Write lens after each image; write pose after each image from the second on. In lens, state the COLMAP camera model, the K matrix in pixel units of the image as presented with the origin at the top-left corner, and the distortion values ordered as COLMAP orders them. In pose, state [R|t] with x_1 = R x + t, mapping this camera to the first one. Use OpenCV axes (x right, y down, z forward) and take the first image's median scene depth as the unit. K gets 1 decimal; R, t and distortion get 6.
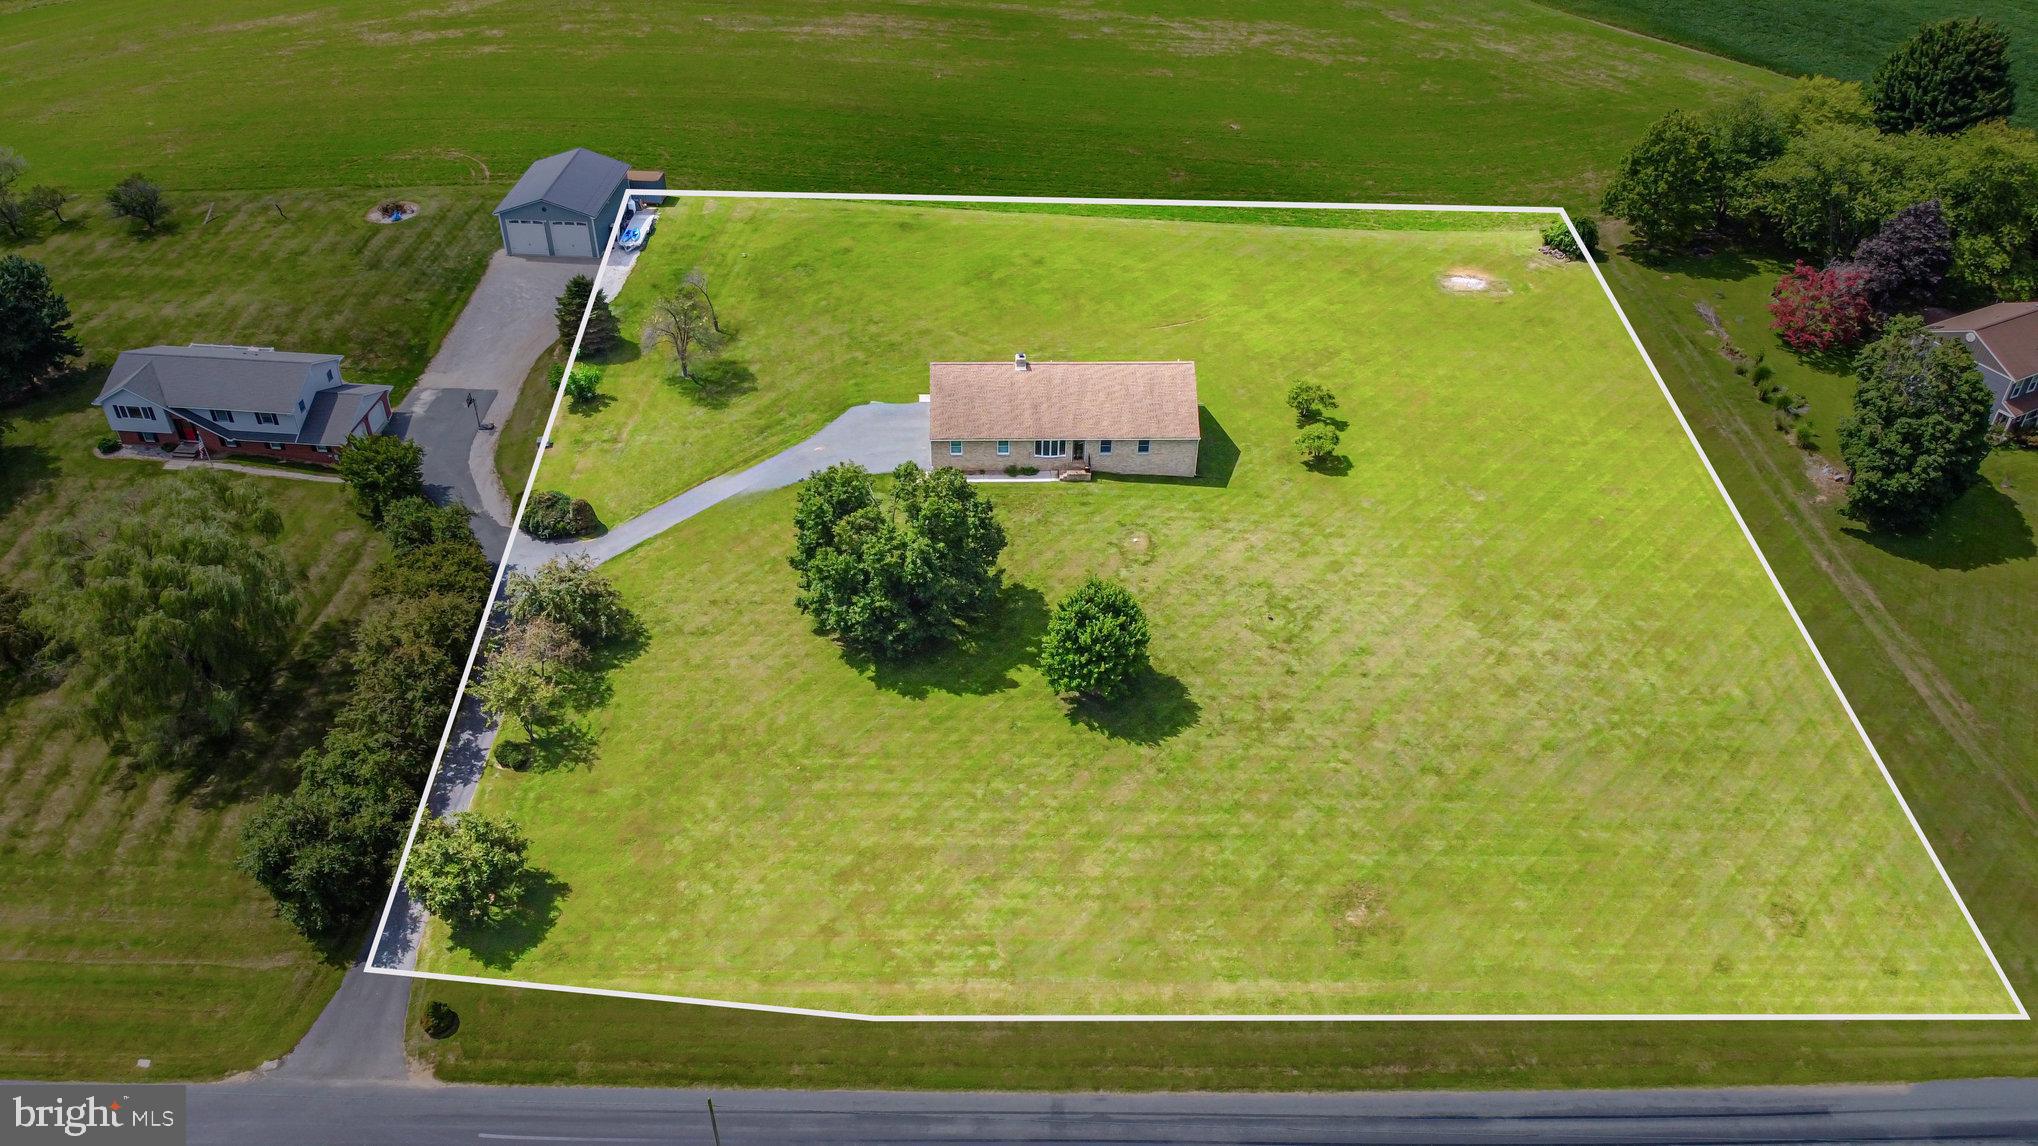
lens RADIAL K [[1551.9, 0, 1019.0], [0, 1551.9, 573.0], [0, 0, 1]] dist [0.000386, -0.011088]
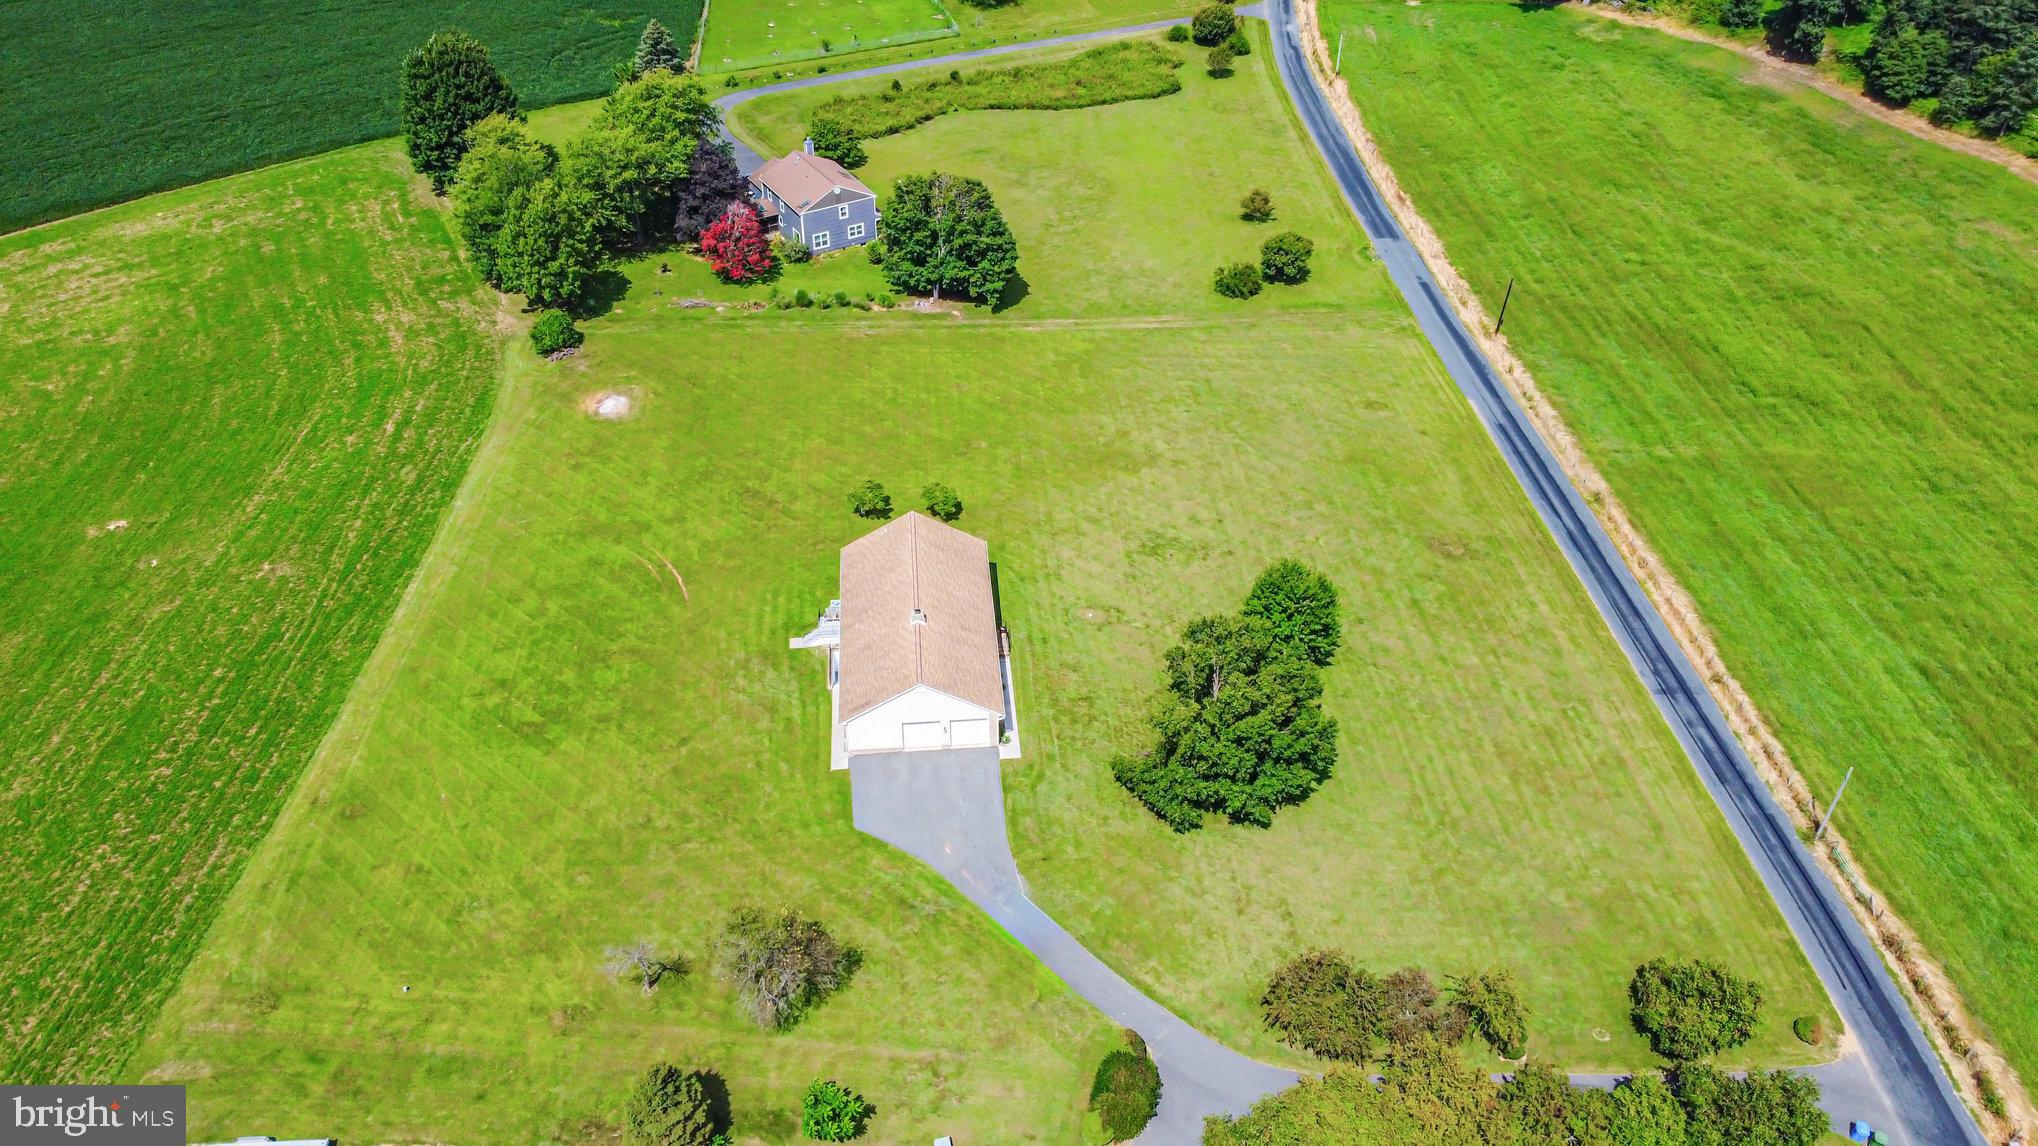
lens RADIAL K [[1551.9, 0, 1019.0], [0, 1551.9, 573.0], [0, 0, 1]] dist [0.000386, -0.011088]
pose [[-0.053833, -0.621190, 0.781809, -0.715741], [0.595383, 0.608580, 0.524547, -0.609893], [-0.801637, 0.493714, 0.337084, 0.628196]]
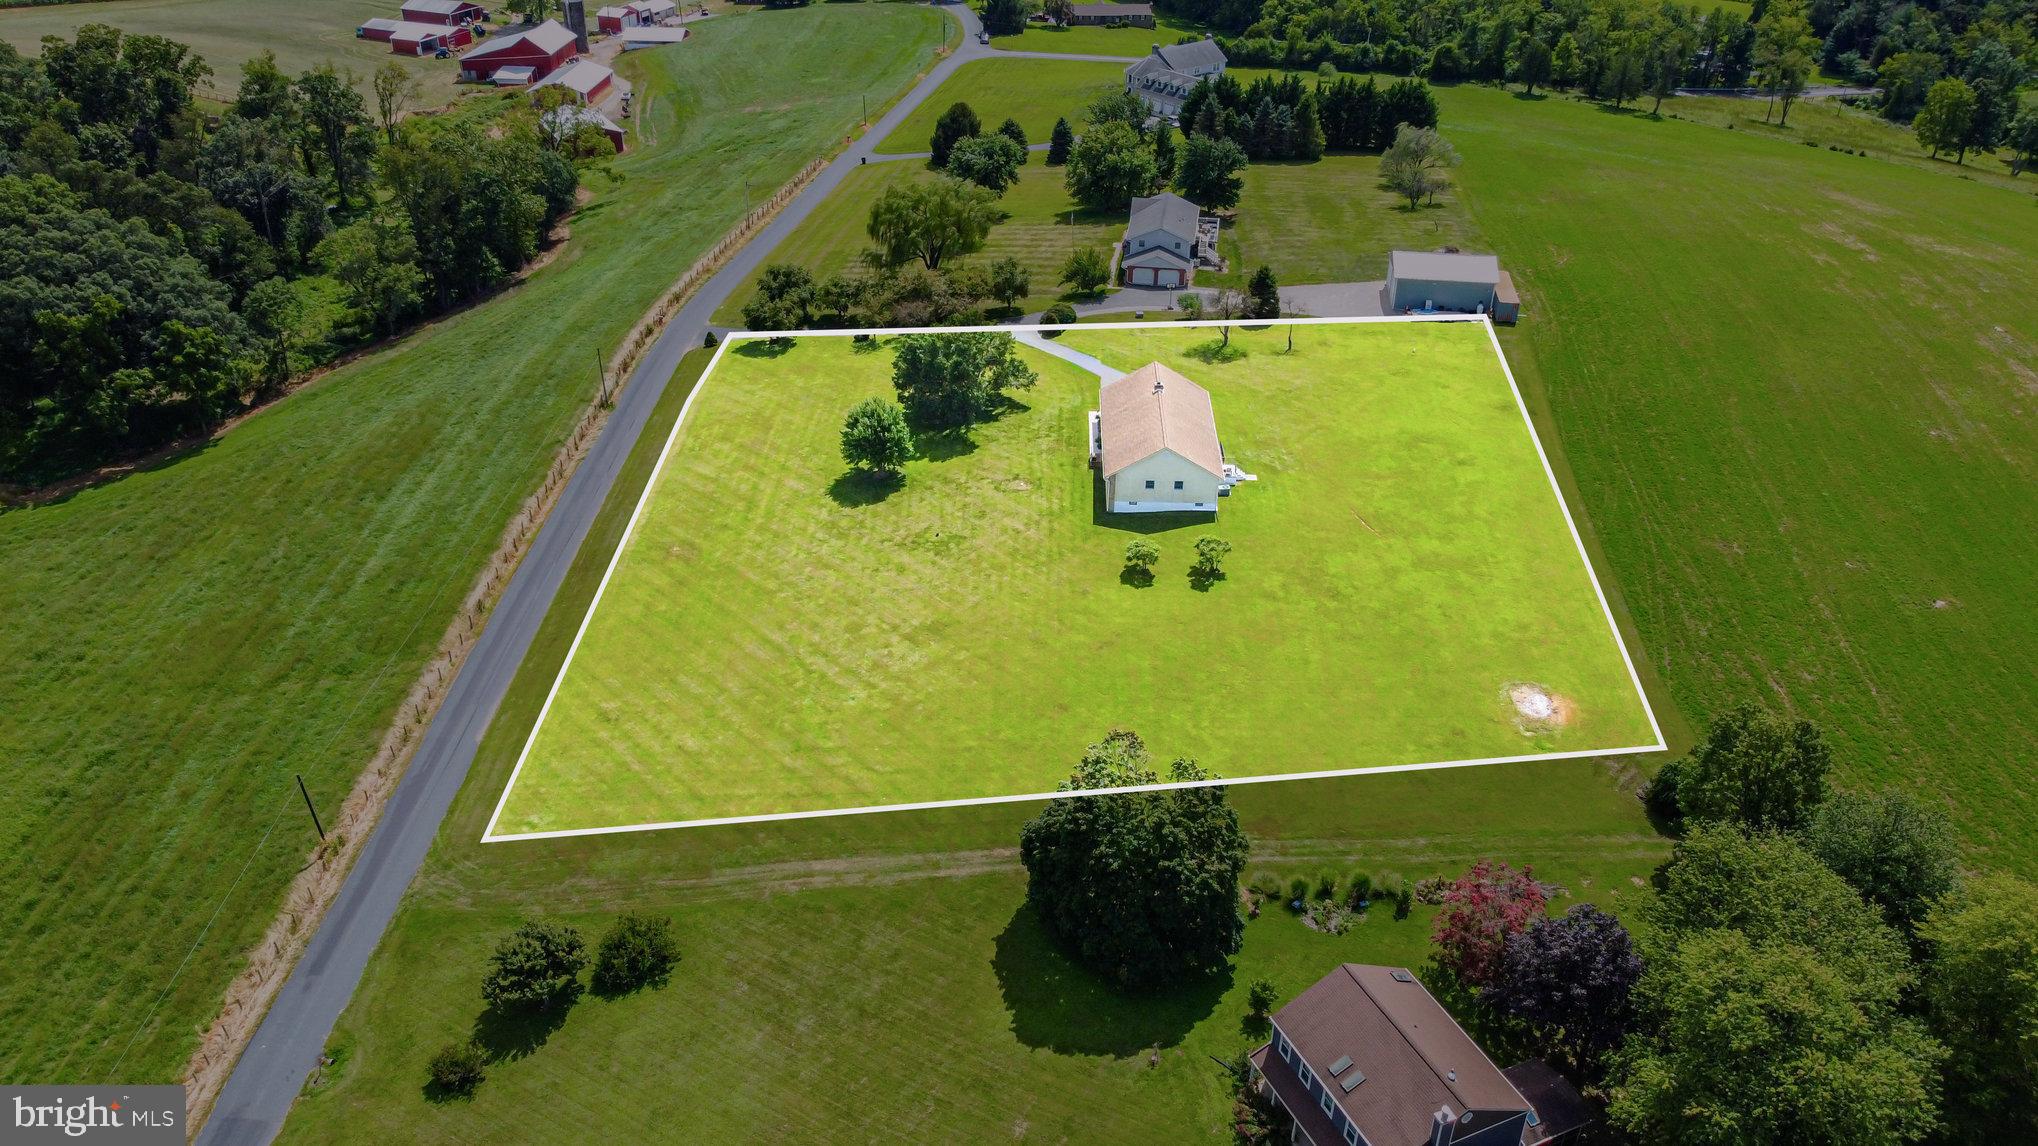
lens RADIAL K [[1551.9, 0, 1019.0], [0, 1551.9, 573.0], [0, 0, 1]] dist [0.000386, -0.011088]
pose [[-0.056453, 0.505592, -0.860924, 1.247367], [-0.603948, 0.669349, 0.432689, -0.539291], [0.795022, 0.544379, 0.267565, 0.640758]]
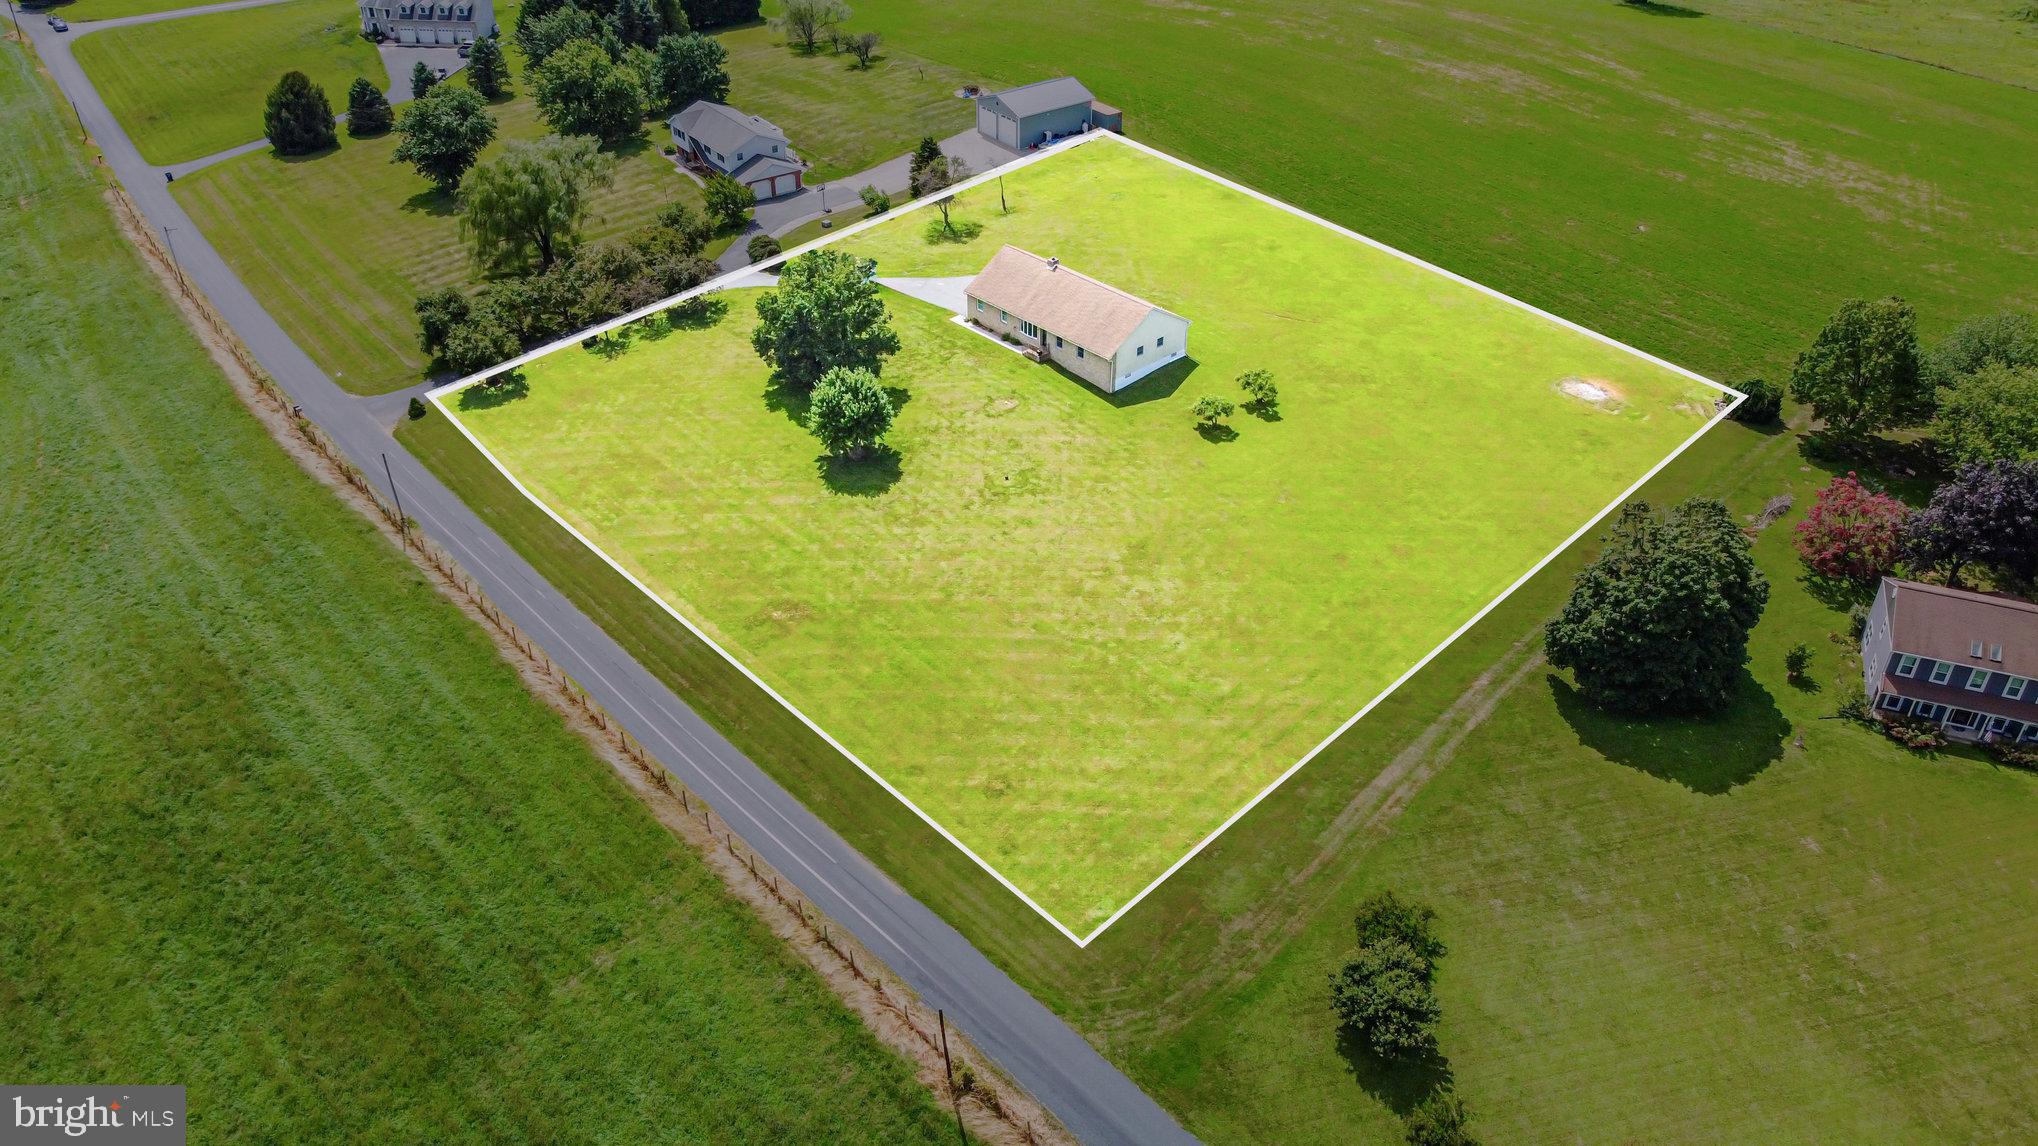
lens RADIAL K [[1551.9, 0, 1019.0], [0, 1551.9, 573.0], [0, 0, 1]] dist [0.000386, -0.011088]
pose [[0.657539, 0.419160, -0.626057, 0.901131], [-0.443381, 0.887109, 0.128264, -0.062351], [0.609144, 0.193243, 0.769156, 0.046463]]
